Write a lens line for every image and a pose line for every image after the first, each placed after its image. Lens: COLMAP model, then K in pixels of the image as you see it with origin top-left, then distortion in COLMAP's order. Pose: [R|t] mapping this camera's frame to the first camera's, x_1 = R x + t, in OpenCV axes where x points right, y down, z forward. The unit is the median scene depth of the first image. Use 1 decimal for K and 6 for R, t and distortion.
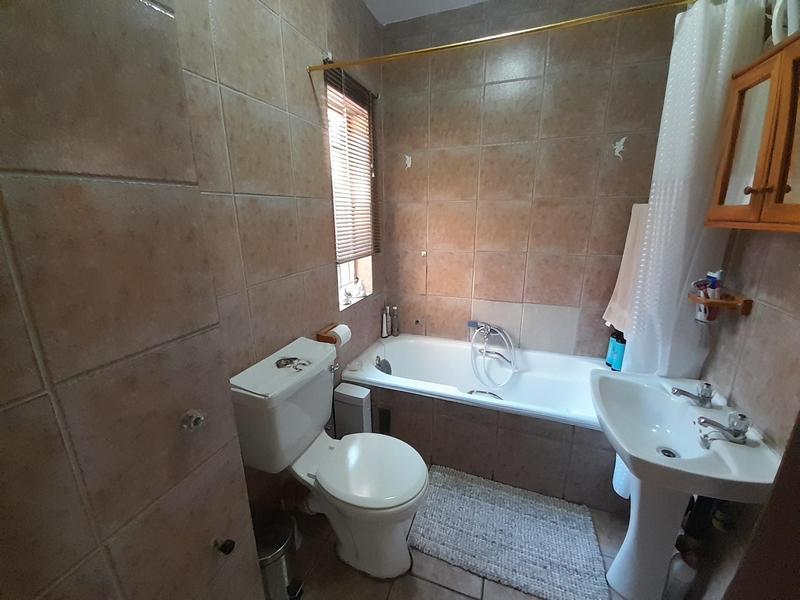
lens RADIAL K [[320.4, 0, 403.3], [0, 320.4, 299.5], [0, 0, 1]] dist [0.014953, -0.015778]
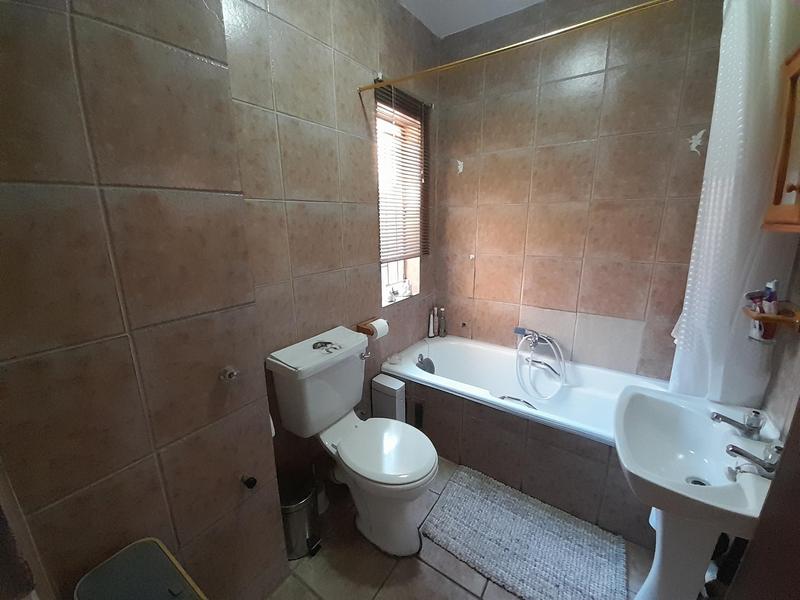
lens RADIAL K [[320.4, 0, 398.5], [0, 320.4, 300.6], [0, 0, 1]] dist [0.014953, -0.015778]
pose [[0.968246, 0.059337, -0.242856, 0.156666], [-0.062382, 0.998040, -0.004861, 0.021640], [0.242091, 0.019857, 0.970050, -0.050486]]
